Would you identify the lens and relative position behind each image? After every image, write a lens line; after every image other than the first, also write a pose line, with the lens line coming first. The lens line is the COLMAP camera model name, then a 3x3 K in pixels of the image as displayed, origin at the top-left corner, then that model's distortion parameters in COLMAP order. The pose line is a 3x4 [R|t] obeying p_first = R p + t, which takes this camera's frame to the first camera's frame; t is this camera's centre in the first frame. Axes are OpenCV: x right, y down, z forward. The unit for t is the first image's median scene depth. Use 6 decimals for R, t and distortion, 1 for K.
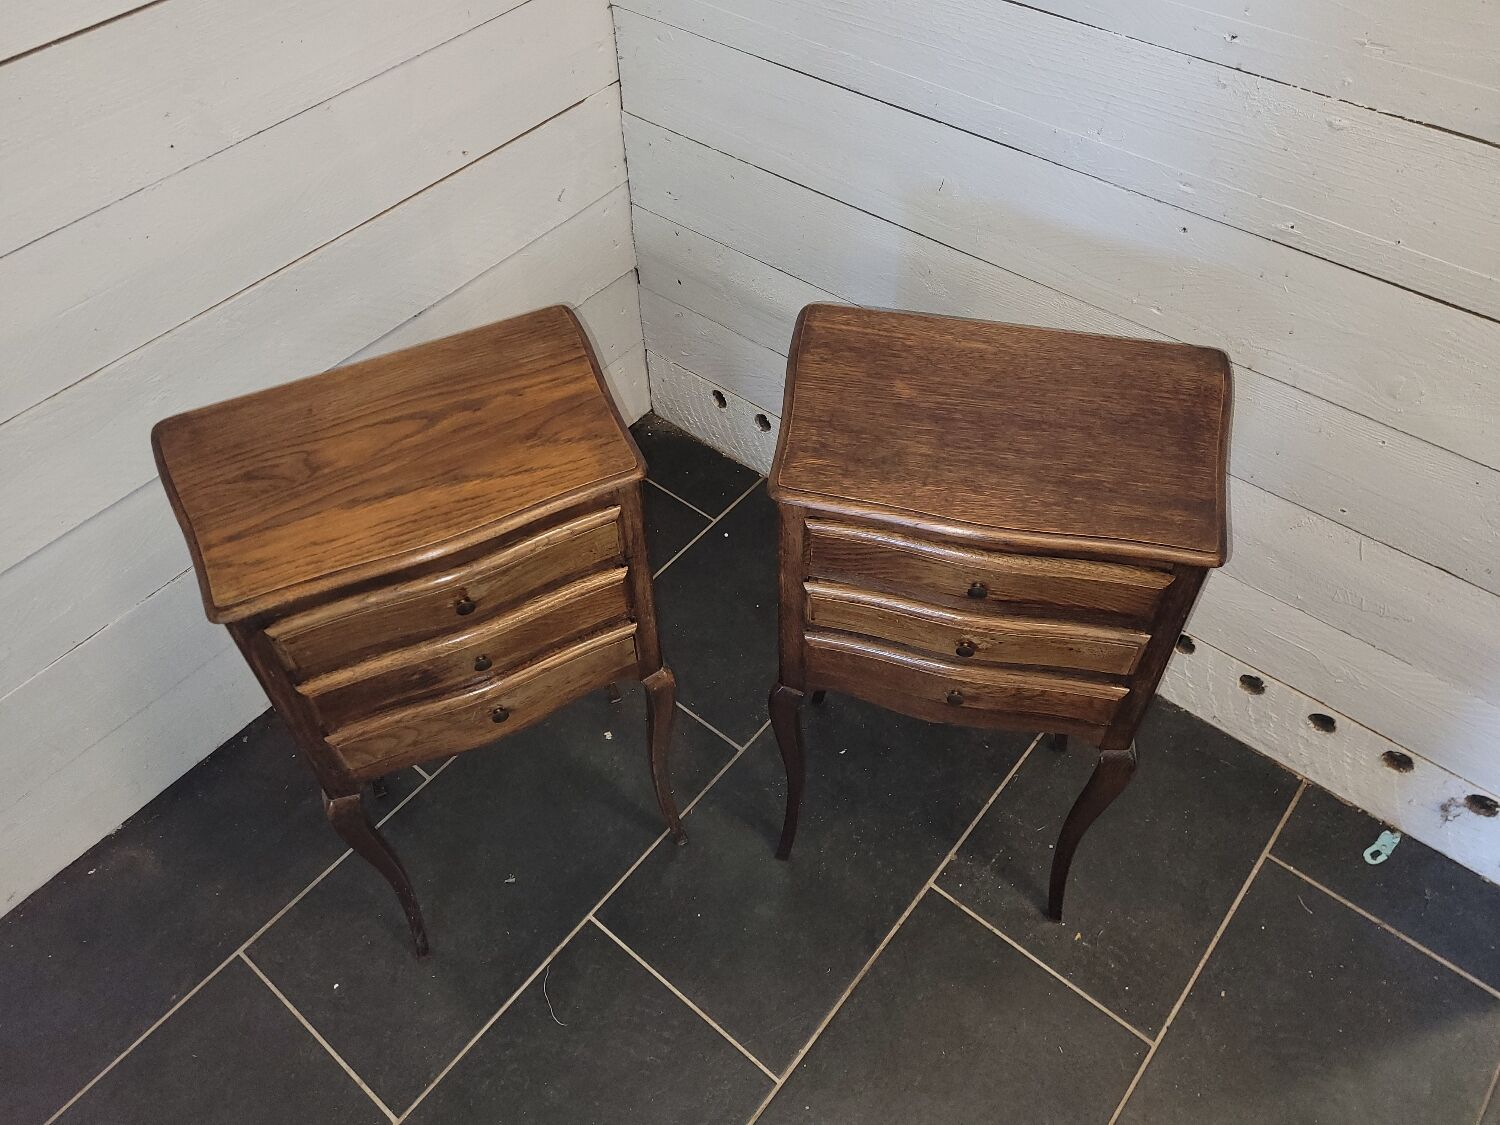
lens RADIAL K [[1132.6, 0, 728.3], [0, 1132.6, 548.4], [0, 0, 1]] dist [0.060924, -0.055147]
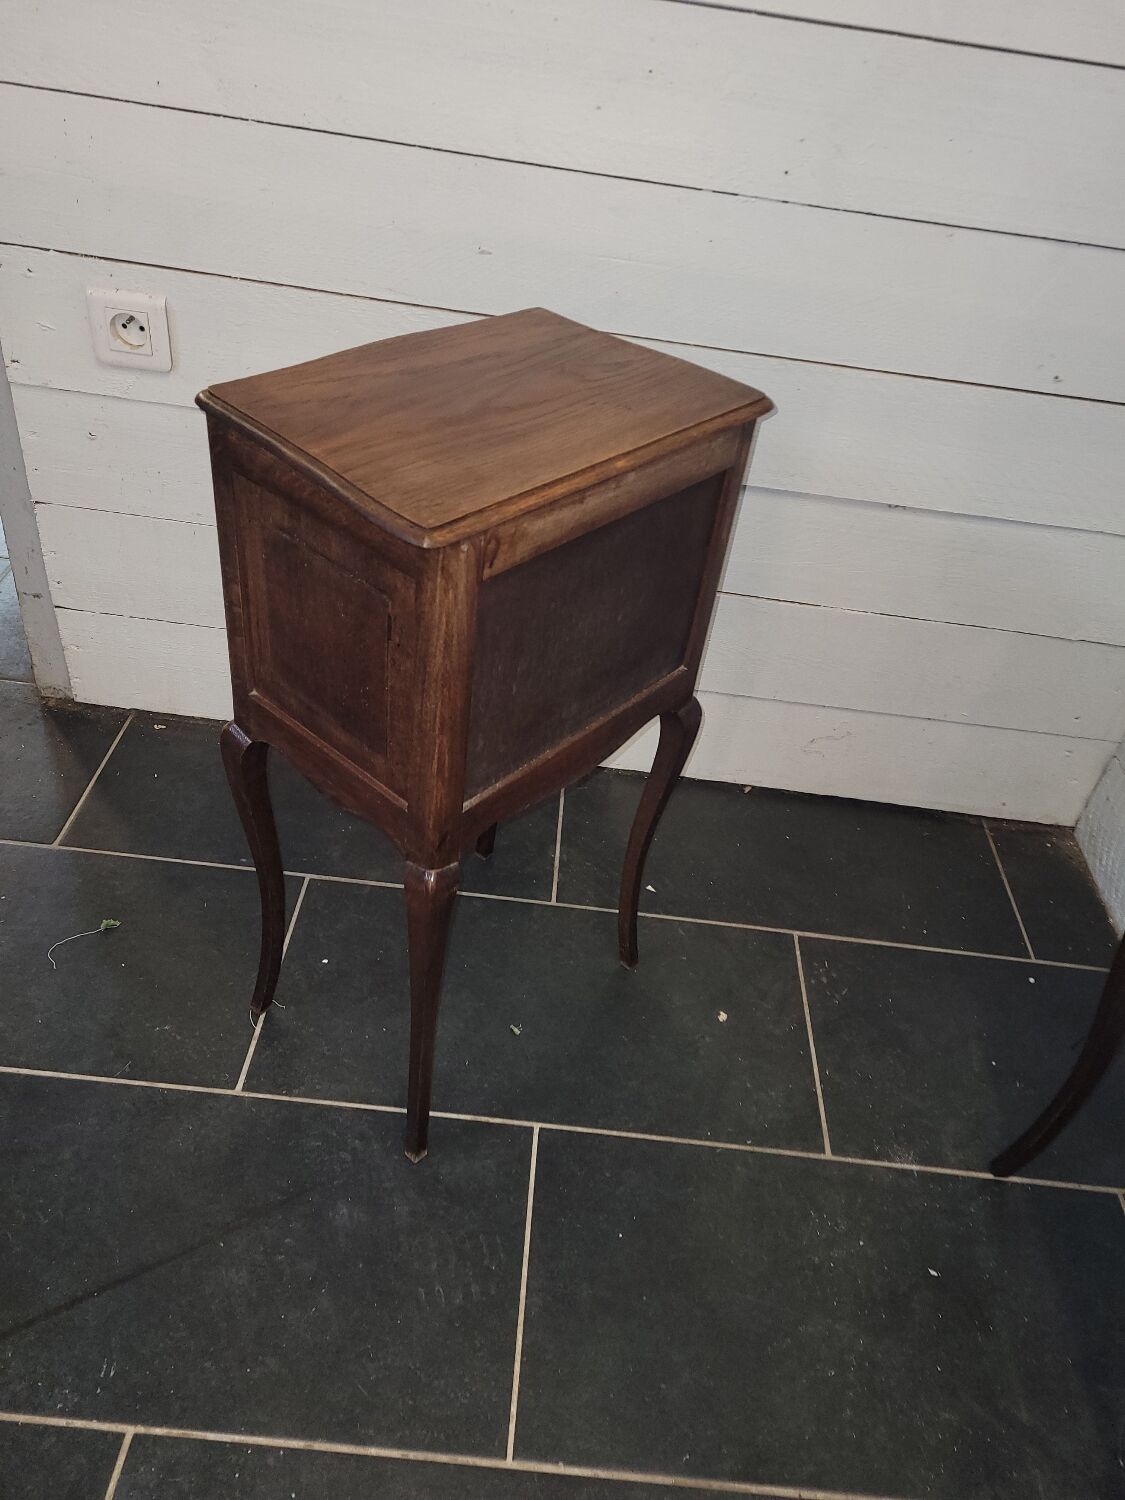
lens RADIAL K [[1132.6, 0, 572.7], [0, 1132.6, 733.4], [0, 0, 1]] dist [0.060924, -0.055147]
pose [[0.598077, 0.571281, -0.562086, 0.199961], [-0.689968, 0.723838, 0.001532, 0.105565], [0.407734, 0.386906, 0.827077, 0.239184]]
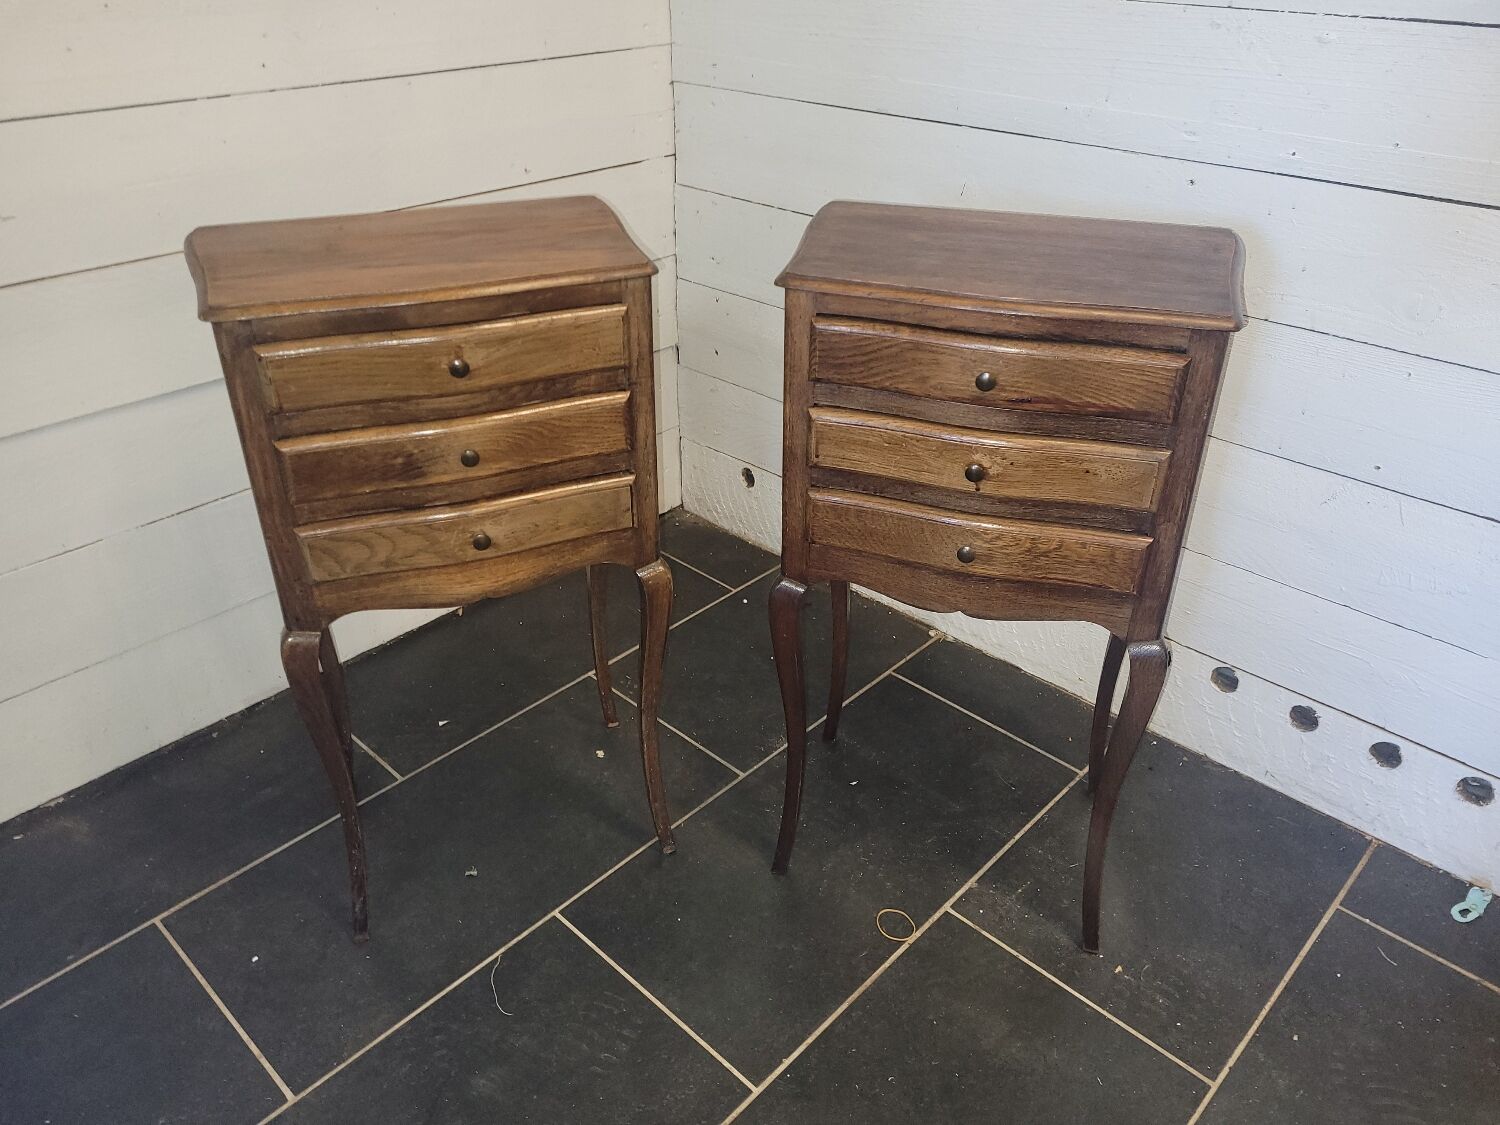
lens RADIAL K [[1132.6, 0, 737.6], [0, 1132.6, 555.2], [0, 0, 1]] dist [0.060924, -0.055147]
pose [[0.997251, 0.060493, -0.042801, 0.041072], [-0.070935, 0.946362, -0.315225, 0.343597], [0.021436, 0.317394, 0.948051, 0.088016]]
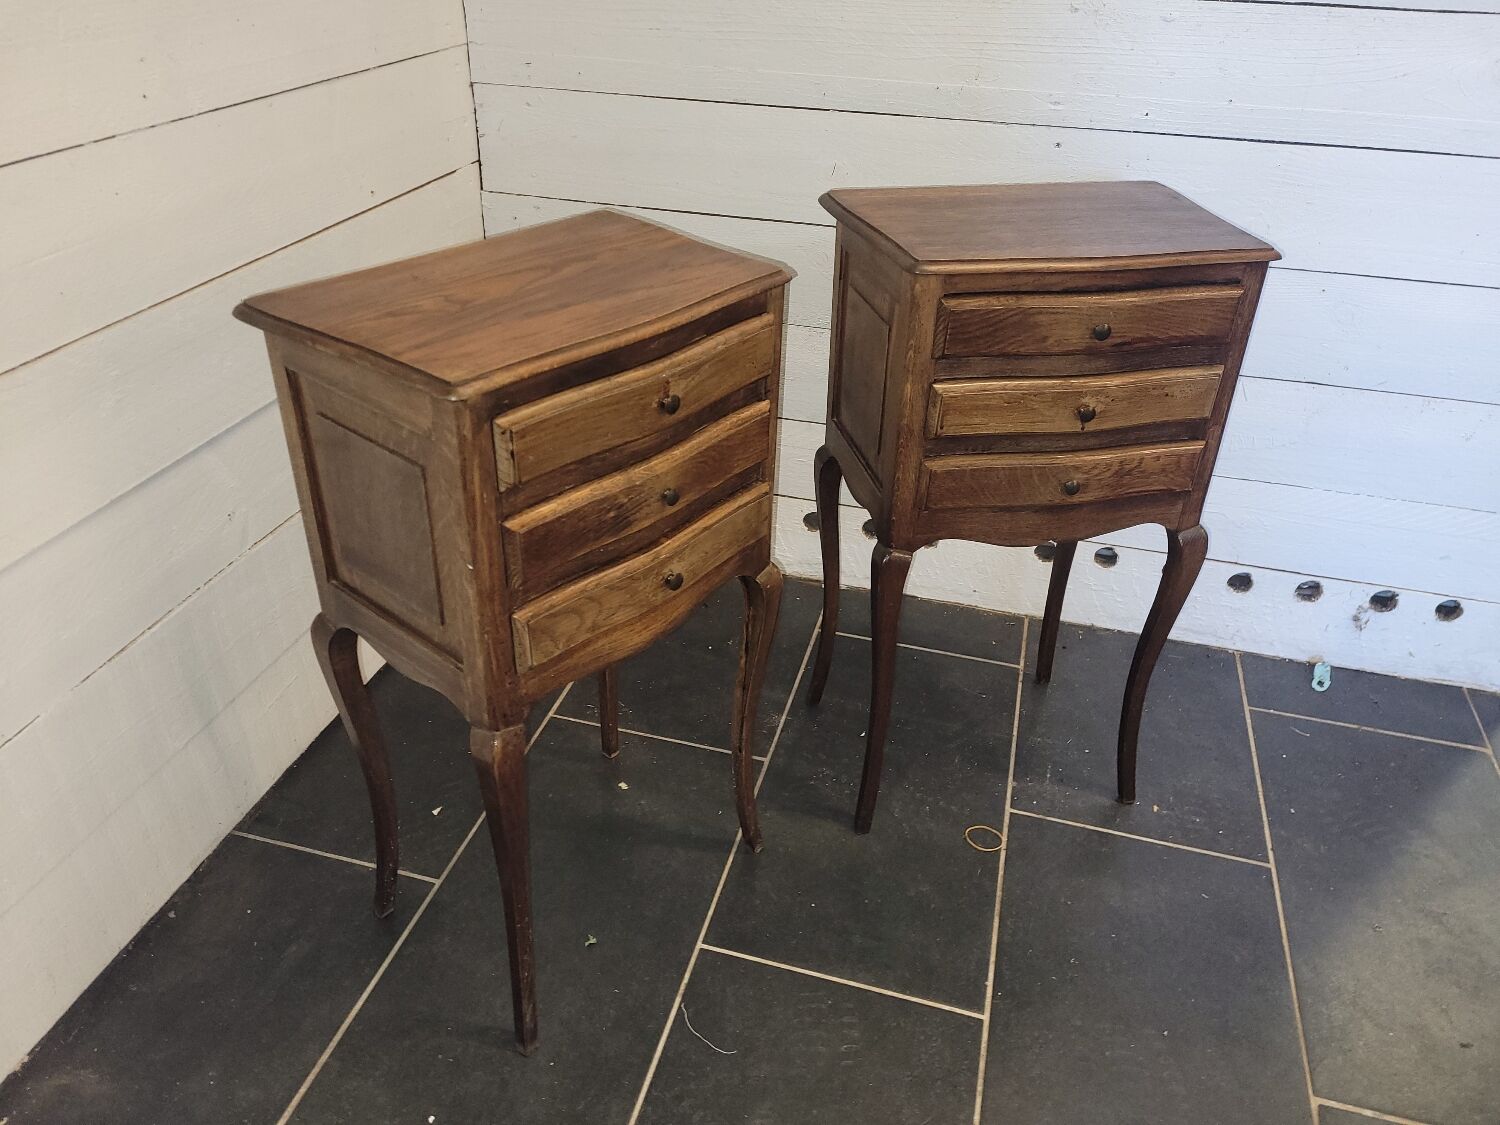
lens RADIAL K [[1132.6, 0, 739.4], [0, 1132.6, 553.0], [0, 0, 1]] dist [0.060924, -0.055147]
pose [[0.908715, -0.173897, 0.379470, -0.383832], [0.282671, 0.925281, -0.252889, 0.287605], [-0.307139, 0.337069, 0.889972, 0.136954]]
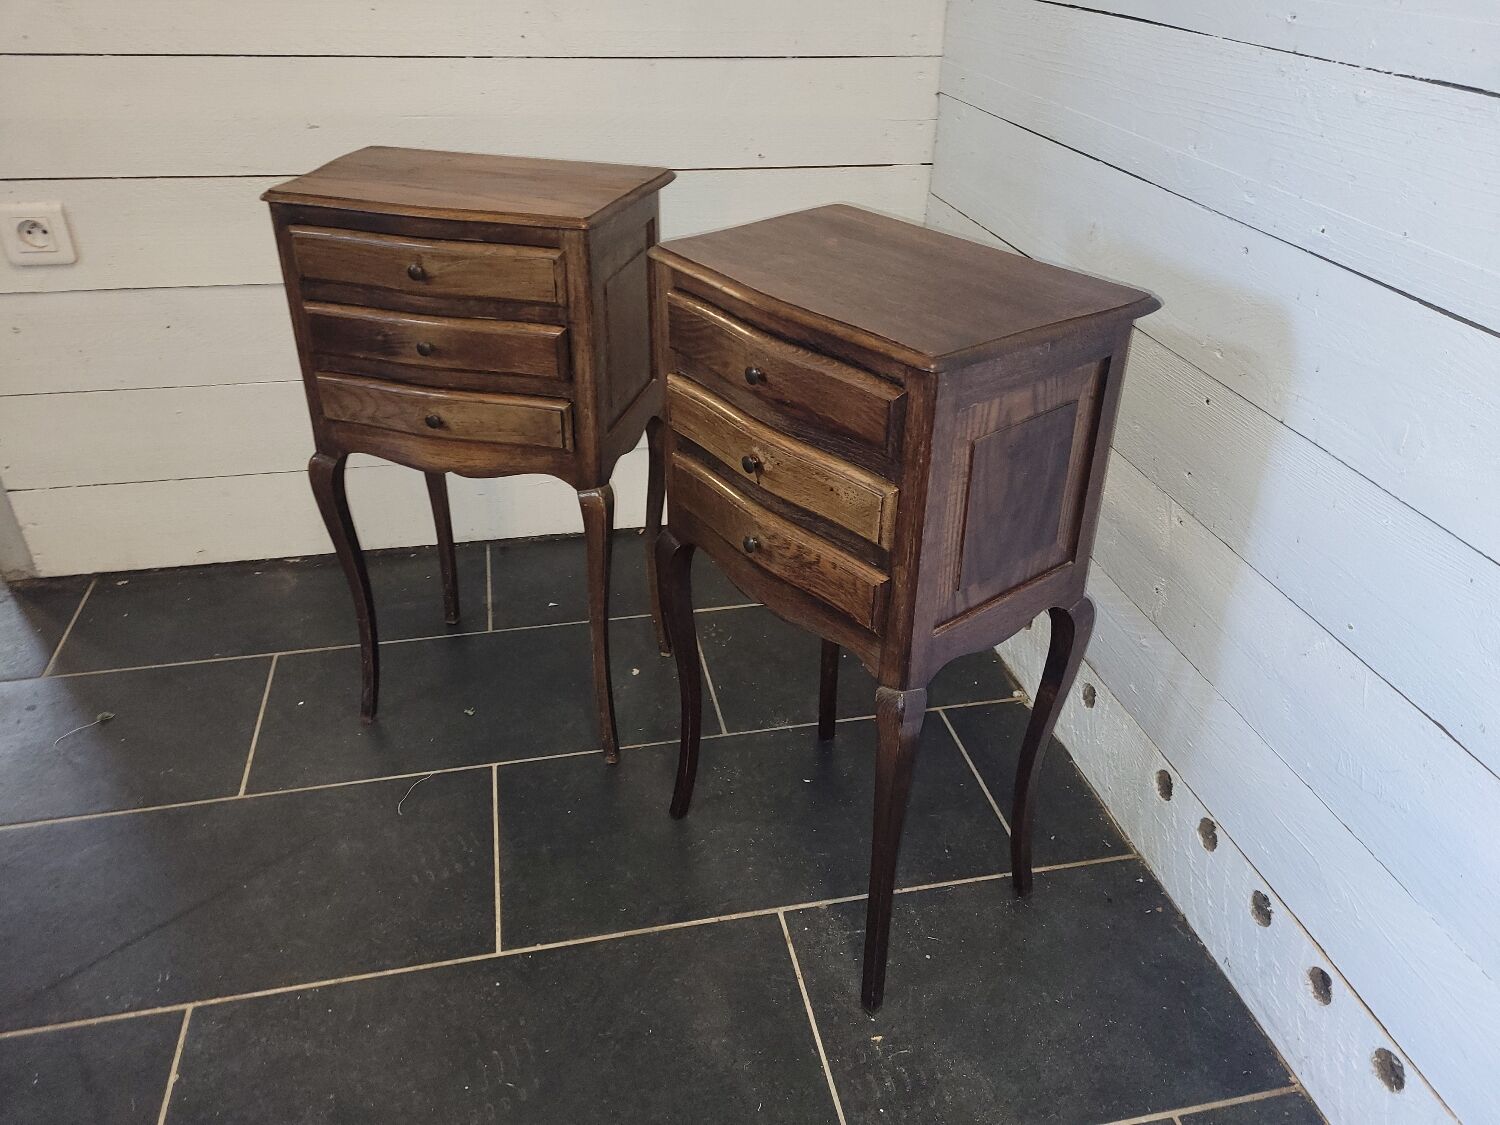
lens RADIAL K [[1132.6, 0, 754.0], [0, 1132.6, 556.1], [0, 0, 1]] dist [0.060924, -0.055147]
pose [[0.788110, 0.348743, -0.507208, 0.539770], [-0.493998, 0.849947, -0.183184, 0.245613], [0.367216, 0.394929, 0.842130, 0.155109]]
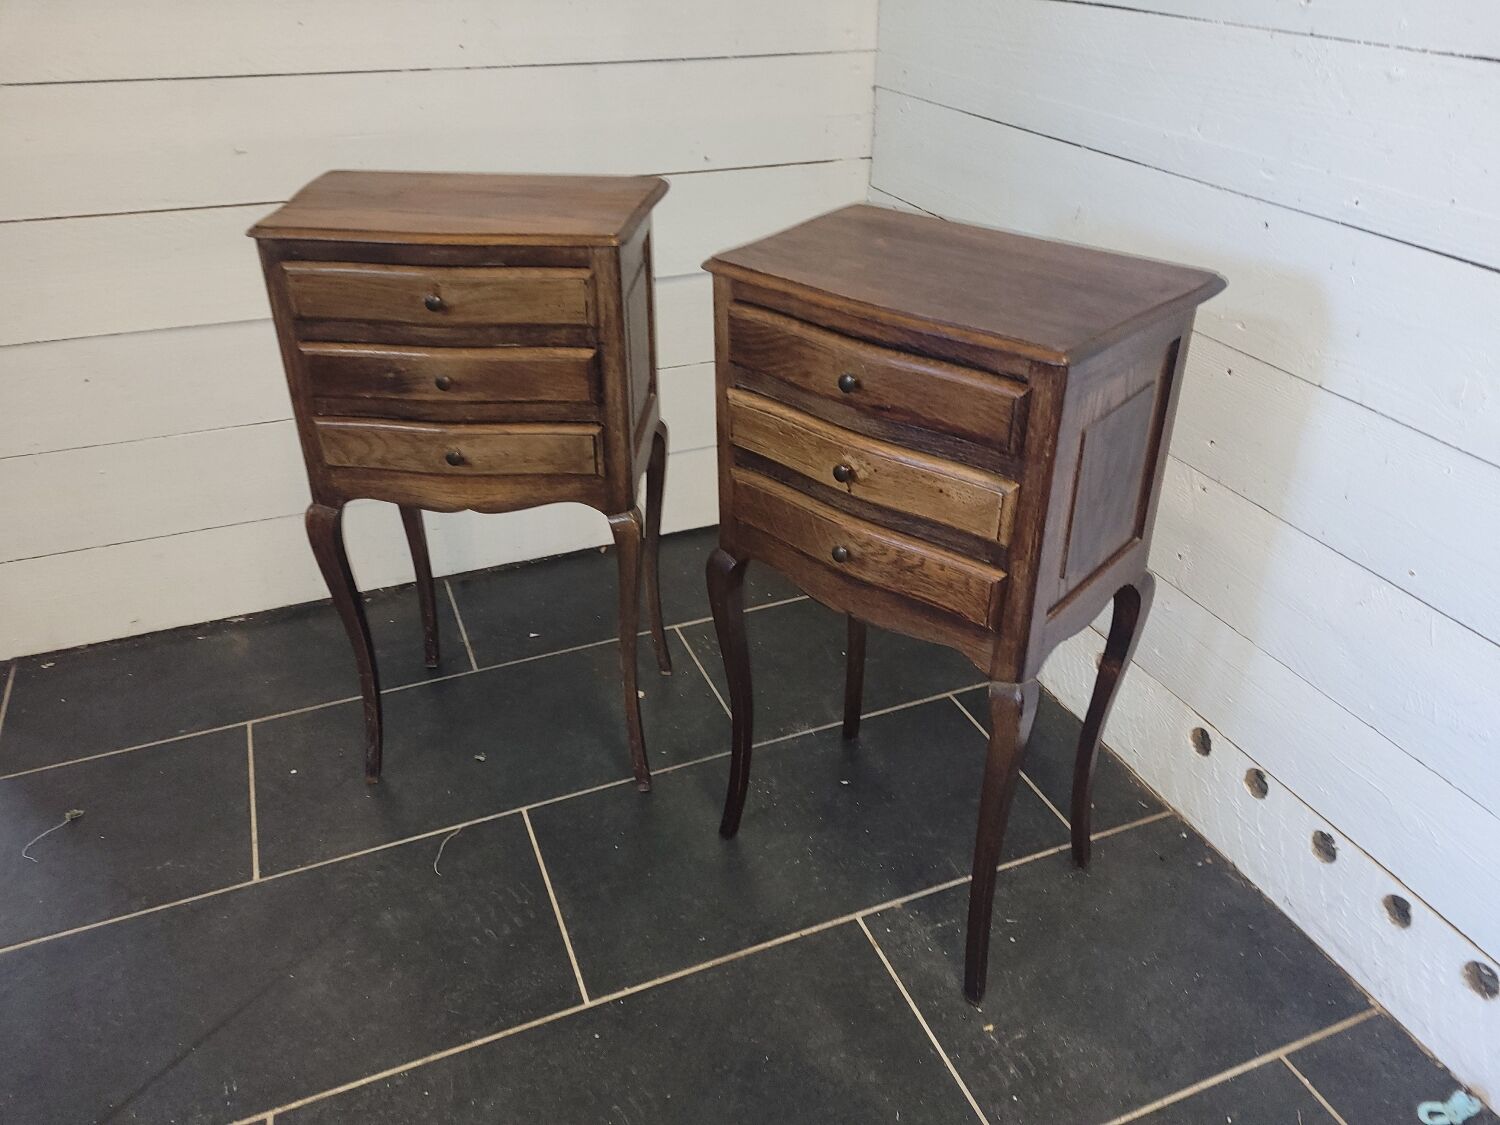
lens RADIAL K [[1132.6, 0, 753.8], [0, 1132.6, 558.7], [0, 0, 1]] dist [0.060924, -0.055147]
pose [[0.885211, 0.264277, -0.382830, 0.389475], [-0.371999, 0.896283, -0.241441, 0.305143], [0.279317, 0.356138, 0.891711, 0.108215]]
